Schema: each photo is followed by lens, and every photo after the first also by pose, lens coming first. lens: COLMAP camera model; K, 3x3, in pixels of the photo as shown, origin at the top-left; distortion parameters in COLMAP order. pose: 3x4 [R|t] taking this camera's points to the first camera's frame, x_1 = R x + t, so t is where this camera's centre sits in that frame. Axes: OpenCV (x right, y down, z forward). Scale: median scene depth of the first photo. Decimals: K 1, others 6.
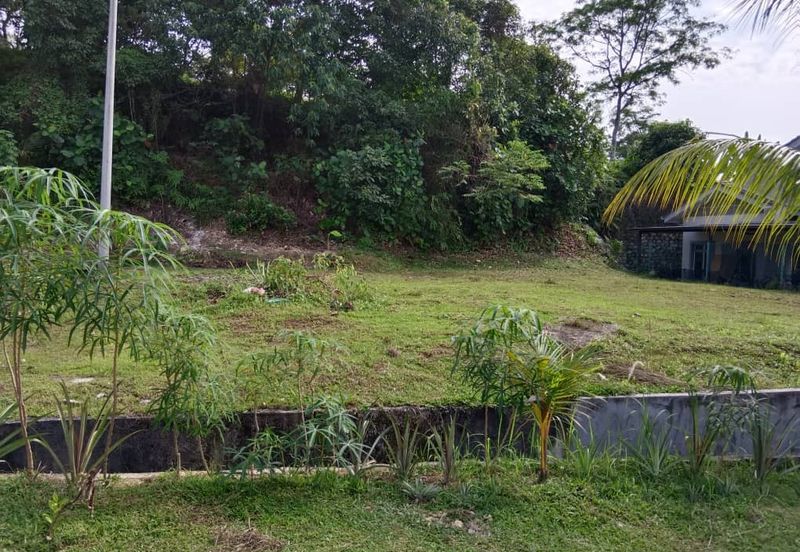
lens RADIAL K [[654.0, 0, 400.0], [0, 654.0, 276.0], [0, 0, 1]] dist [0.118379, -0.243108]
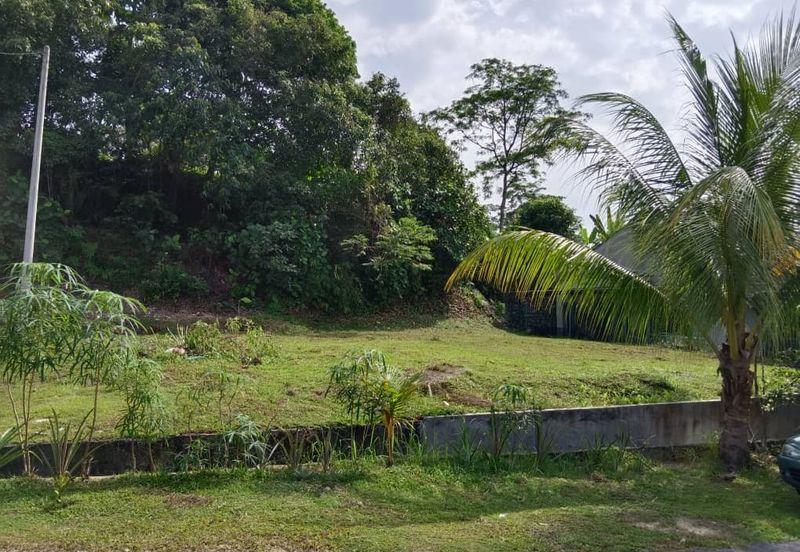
lens RADIAL K [[654.0, 0, 400.0], [0, 654.0, 276.0], [0, 0, 1]] dist [0.118379, -0.243108]
pose [[0.991130, -0.009657, 0.132545, 0.009921], [0.022534, 0.995126, -0.095998, 0.005475], [-0.130972, 0.098134, 0.986517, -0.106957]]
